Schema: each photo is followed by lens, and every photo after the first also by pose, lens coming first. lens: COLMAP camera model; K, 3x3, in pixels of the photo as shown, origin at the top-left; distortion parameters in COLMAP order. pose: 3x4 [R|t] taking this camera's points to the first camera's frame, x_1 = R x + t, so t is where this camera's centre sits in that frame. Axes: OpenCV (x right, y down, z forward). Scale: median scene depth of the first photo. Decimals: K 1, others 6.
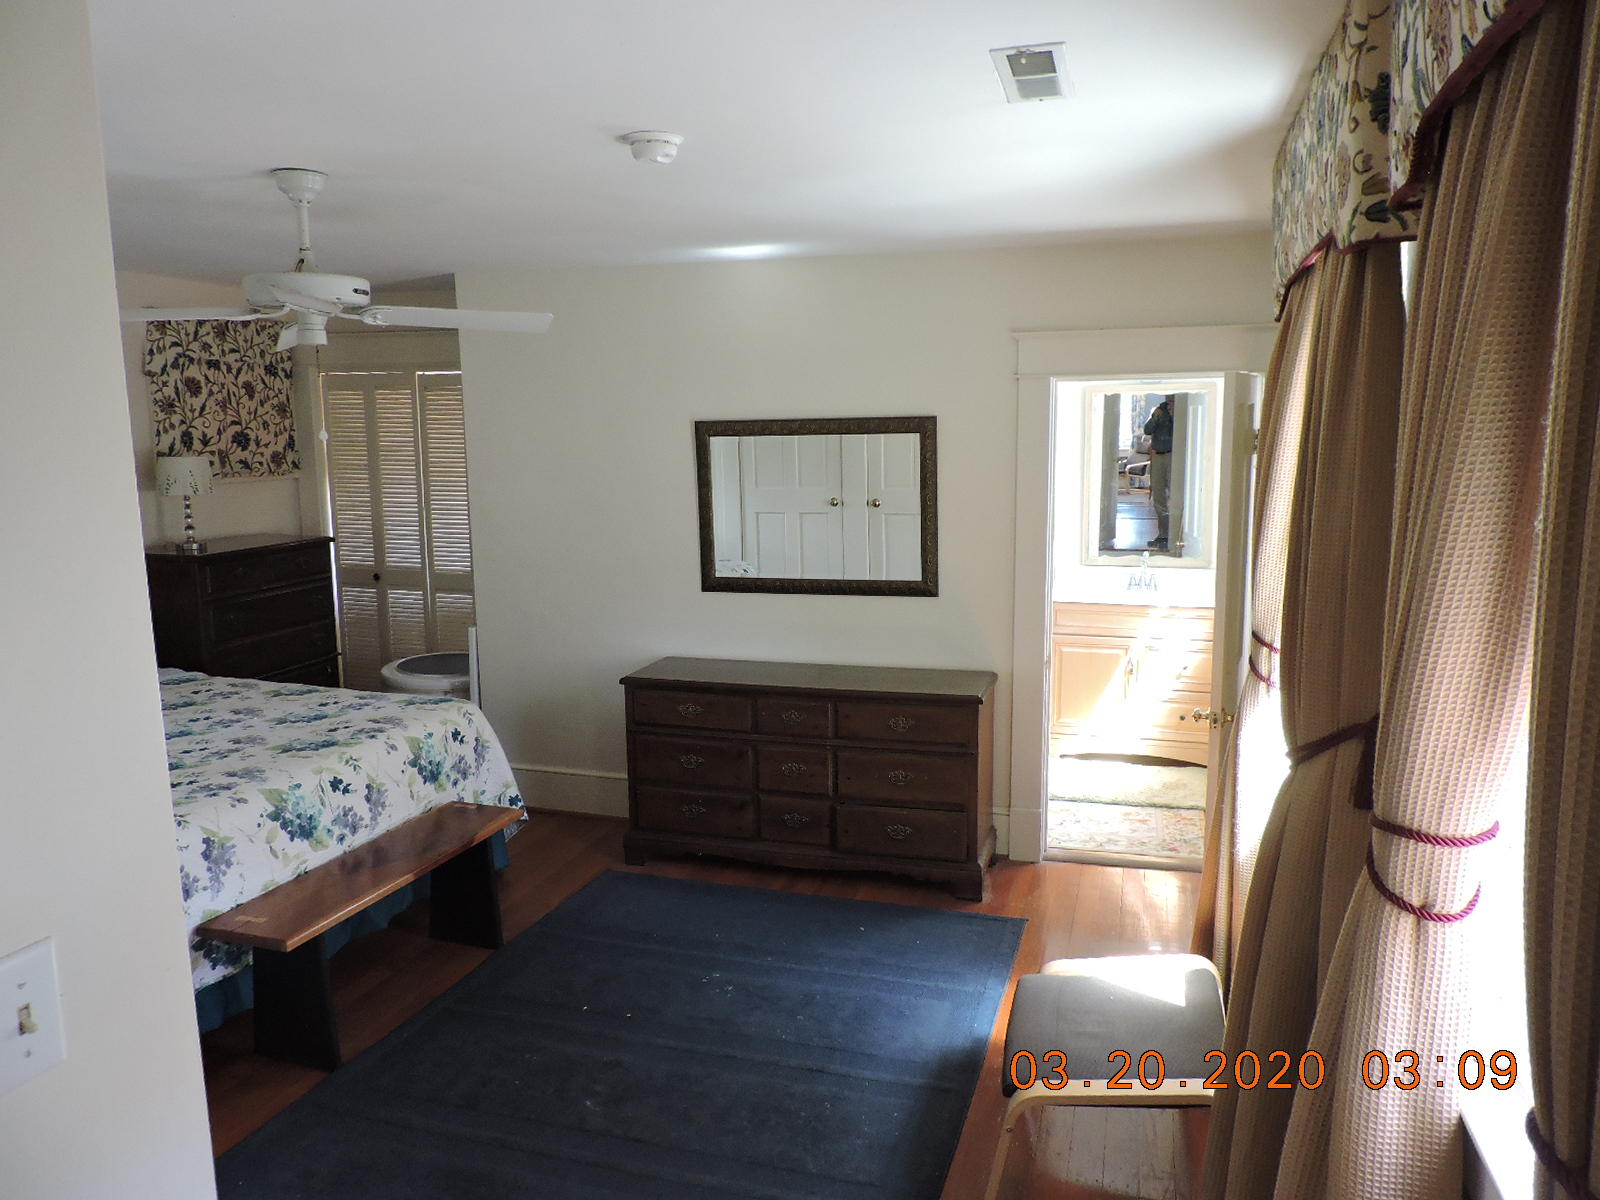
lens RADIAL K [[1140.5, 0, 796.6], [0, 1140.5, 601.8], [0, 0, 1]] dist [-0.027531, 0.009568]
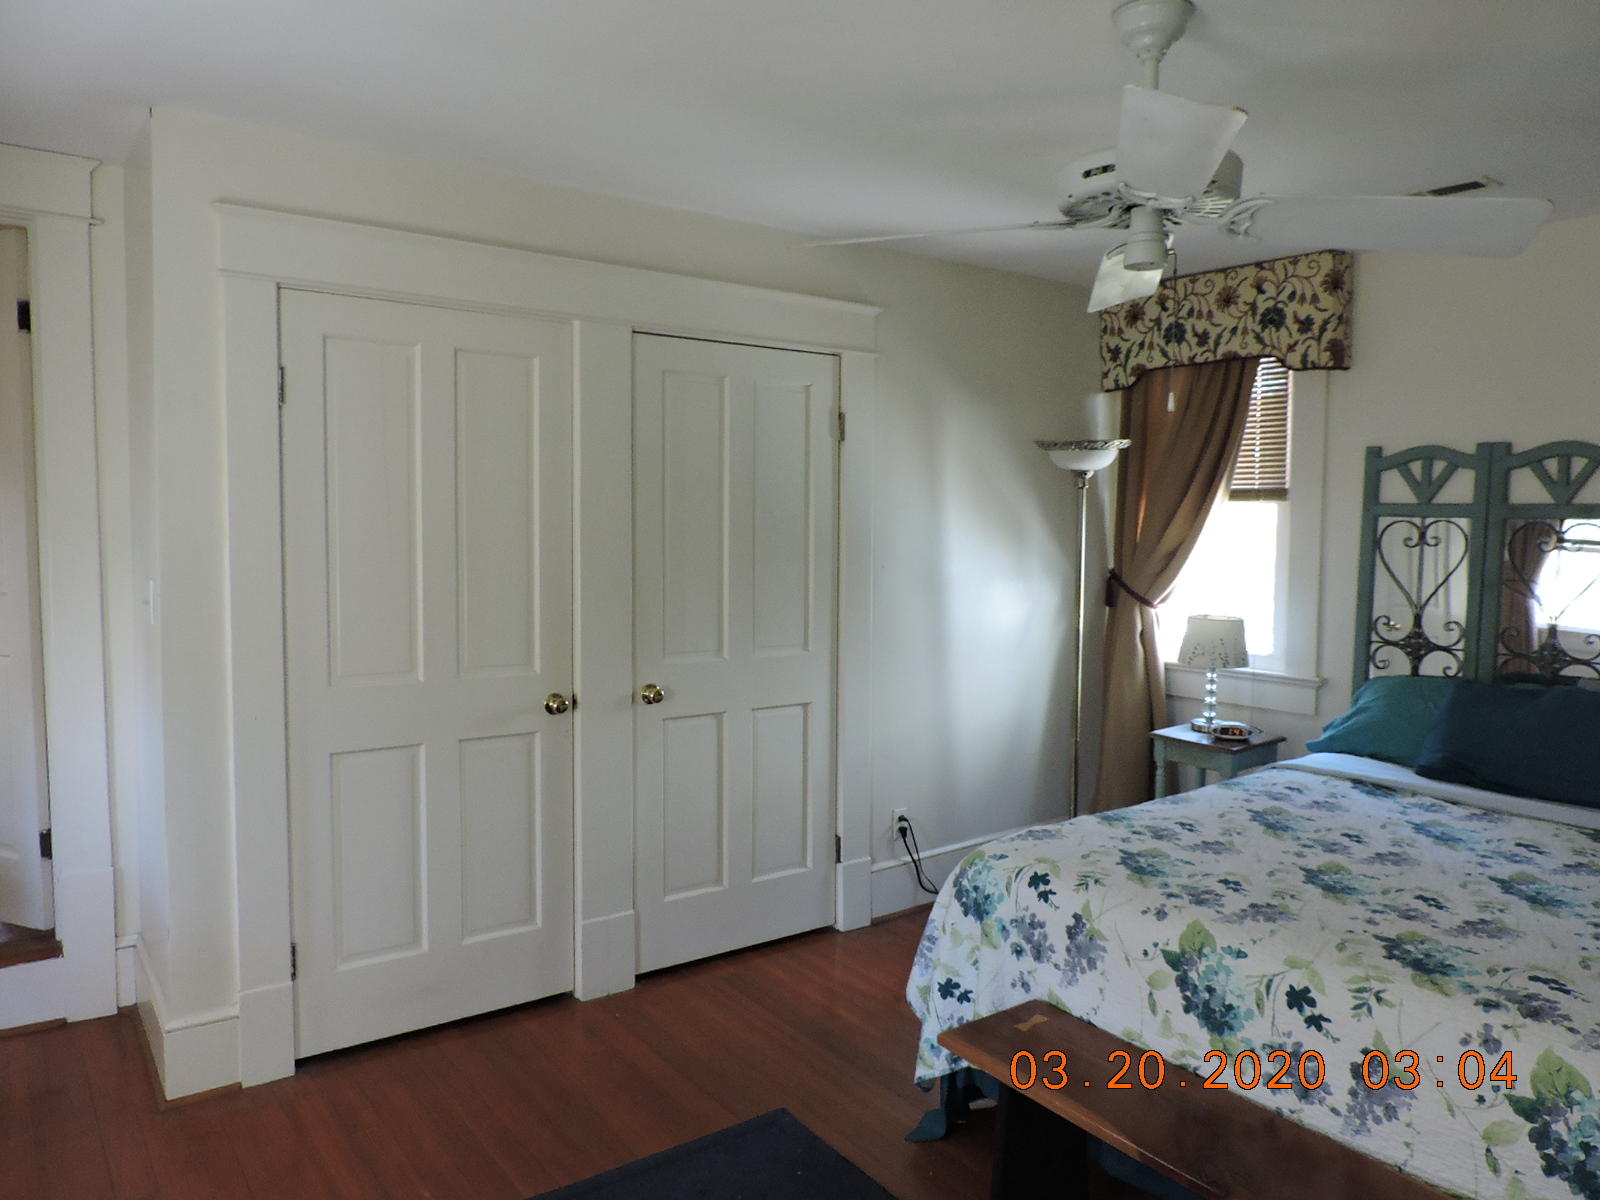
lens RADIAL K [[1140.5, 0, 798.3], [0, 1140.5, 608.4], [0, 0, 1]] dist [-0.027531, 0.009568]
pose [[-0.587139, 0.070656, -0.806397, 0.177446], [-0.127822, 0.975593, 0.178548, -0.093624], [0.799331, 0.207907, -0.563777, 0.937556]]
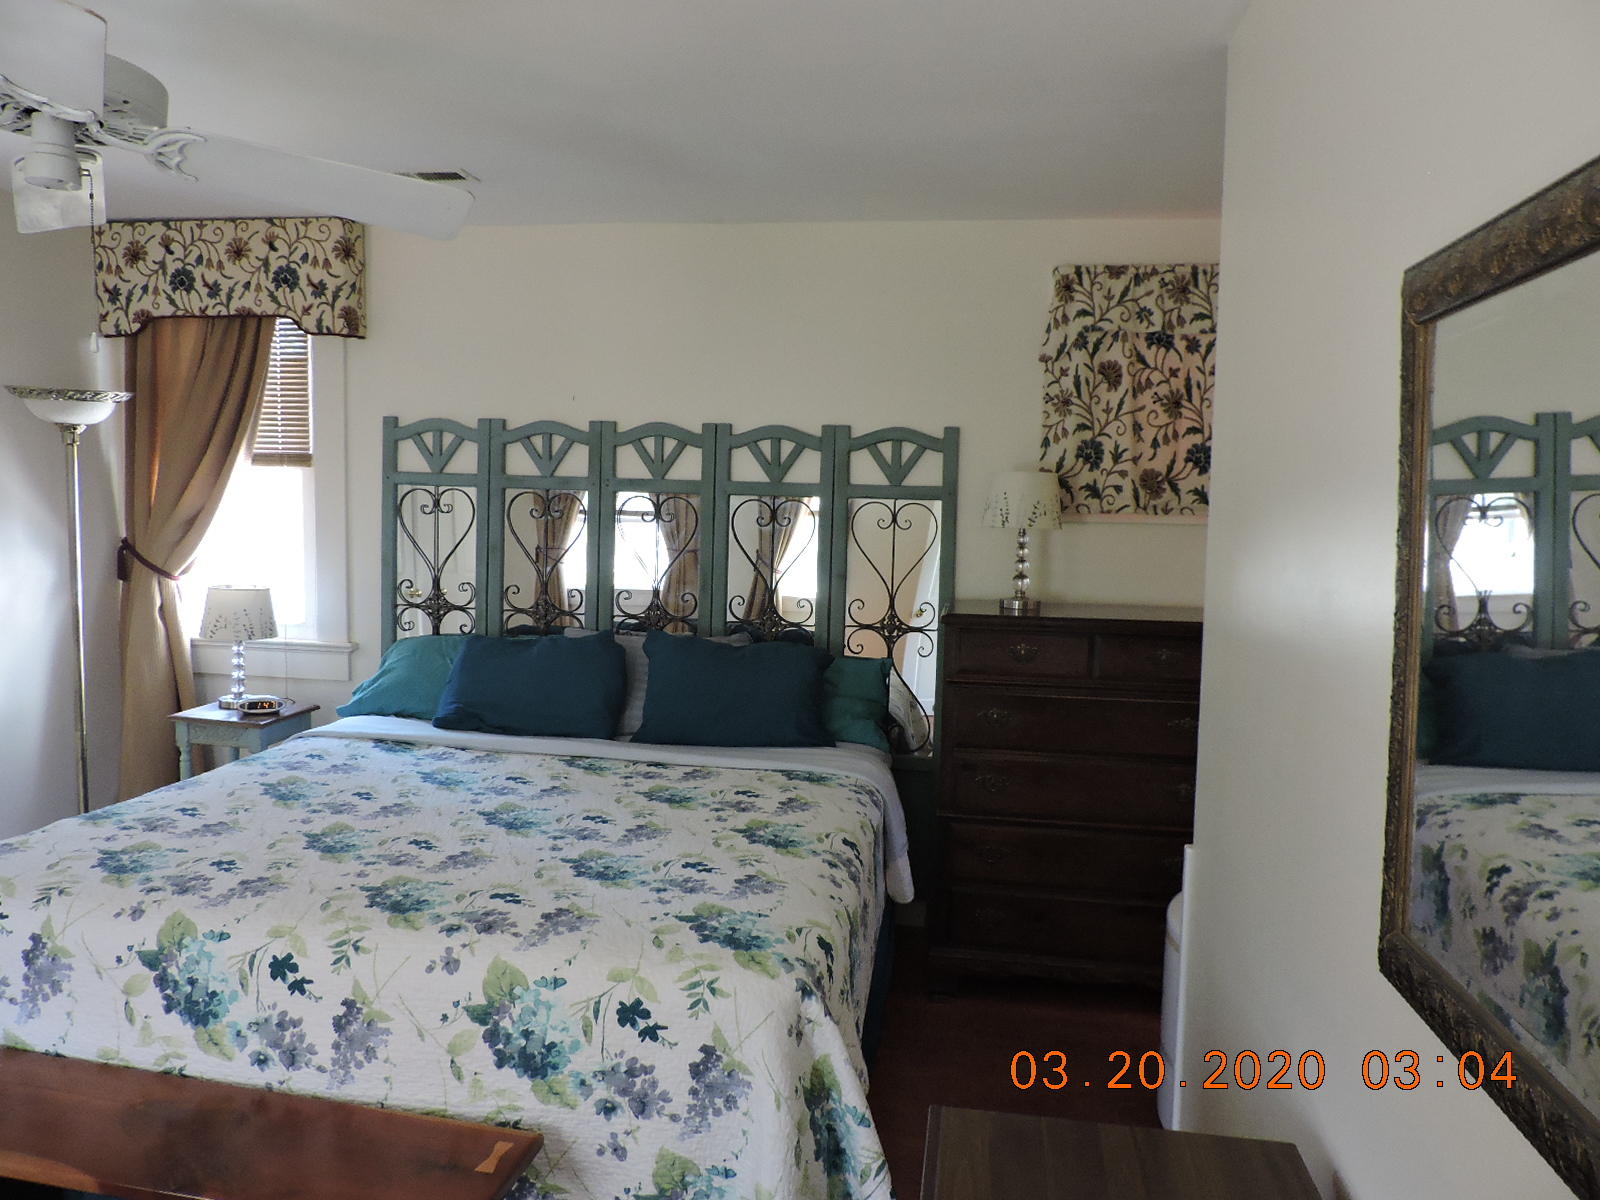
lens RADIAL K [[1140.5, 0, 808.2], [0, 1140.5, 608.1], [0, 0, 1]] dist [-0.027531, 0.009568]
pose [[0.138637, 0.103403, -0.984930, 0.156692], [-0.184441, 0.979830, 0.076905, -0.097823], [0.973017, 0.171000, 0.154912, 0.989018]]
